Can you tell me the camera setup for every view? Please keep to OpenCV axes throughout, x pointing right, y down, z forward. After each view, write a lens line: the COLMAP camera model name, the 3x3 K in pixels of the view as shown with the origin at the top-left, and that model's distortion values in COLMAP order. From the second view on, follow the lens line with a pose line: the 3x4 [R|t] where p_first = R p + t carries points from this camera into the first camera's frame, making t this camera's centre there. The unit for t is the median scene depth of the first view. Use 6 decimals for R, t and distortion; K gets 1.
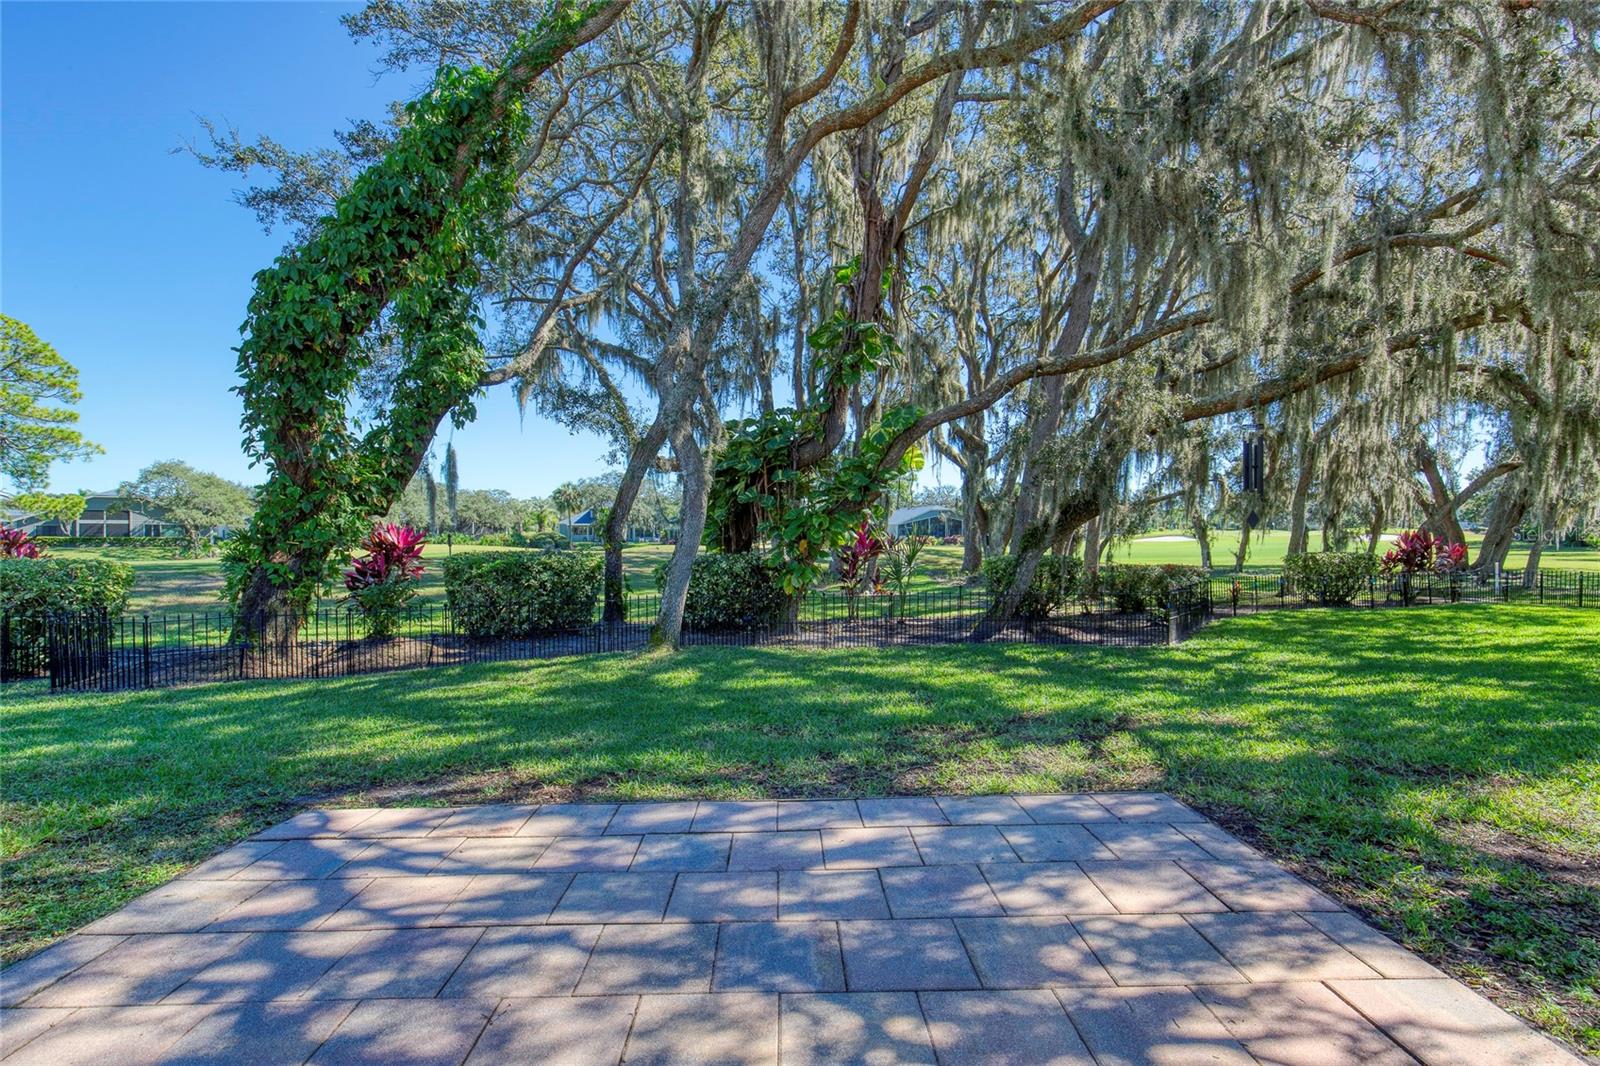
lens RADIAL K [[727.6, 0, 800.0], [0, 727.6, 533.0], [0, 0, 1]] dist [-0.004863, -0.000559]
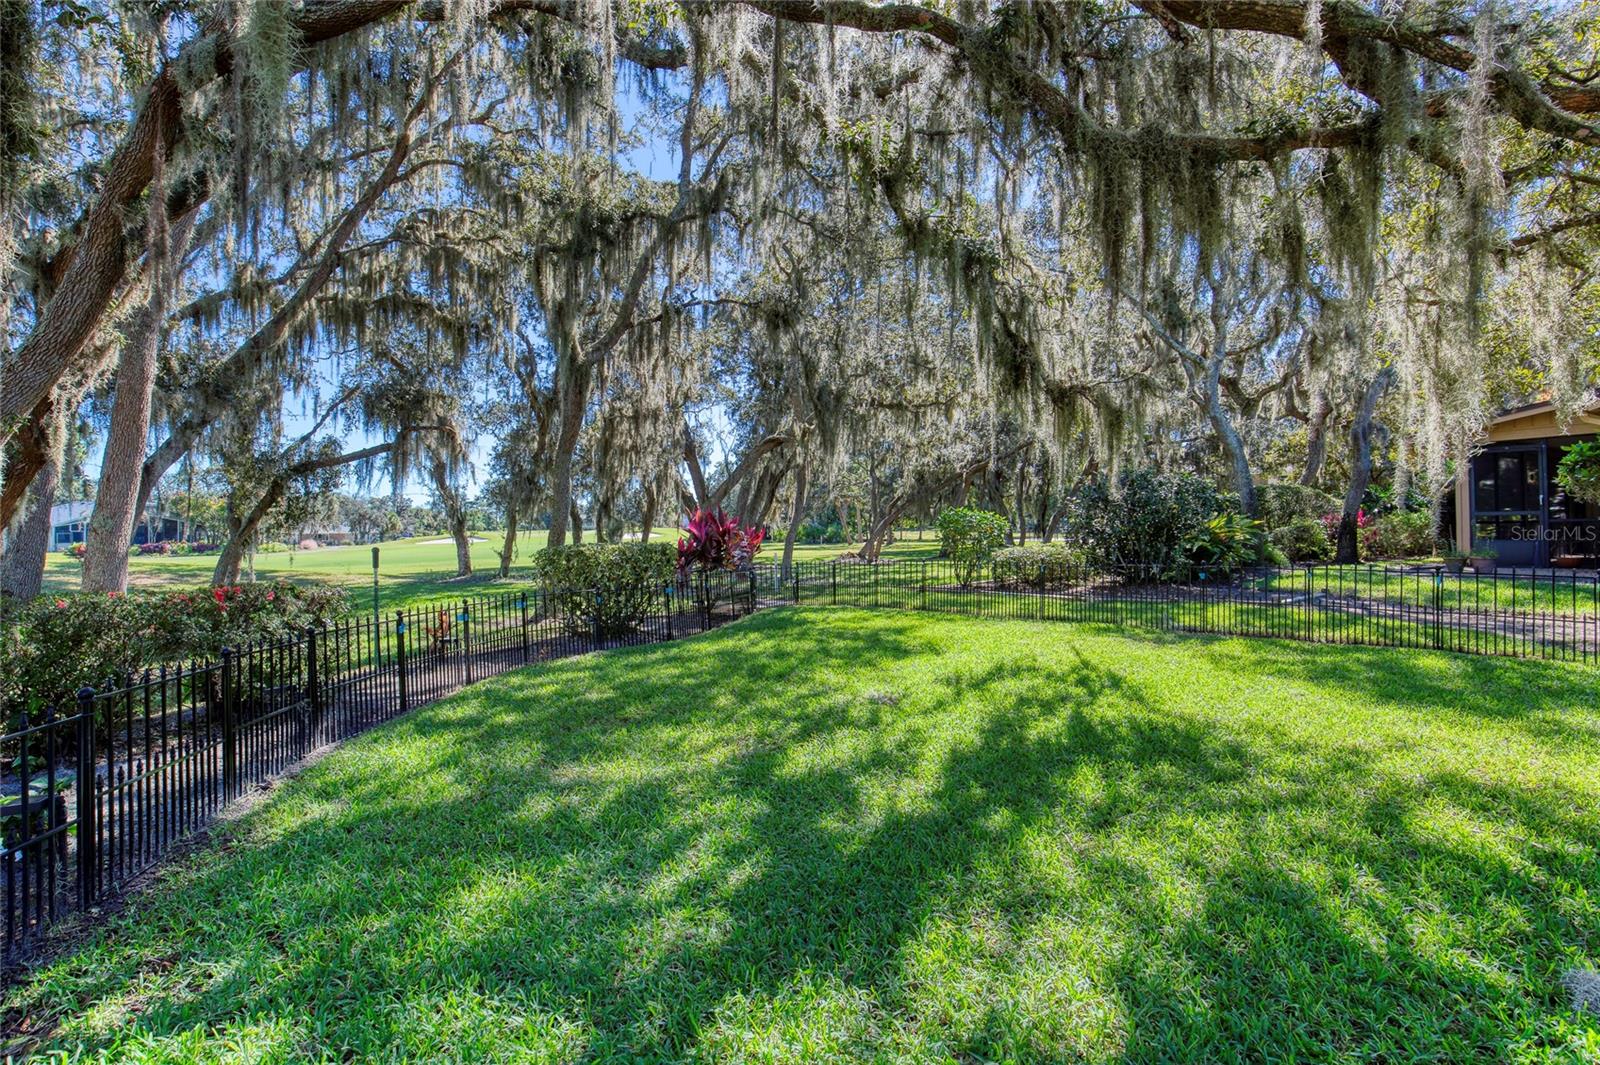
lens RADIAL K [[727.6, 0, 800.0], [0, 727.6, 532.5], [0, 0, 1]] dist [-0.004863, -0.000559]
pose [[0.623877, -0.003160, 0.781516, 0.237509], [0.008996, 0.999955, -0.003138, 0.014303], [-0.781471, 0.008988, 0.623877, 0.327964]]
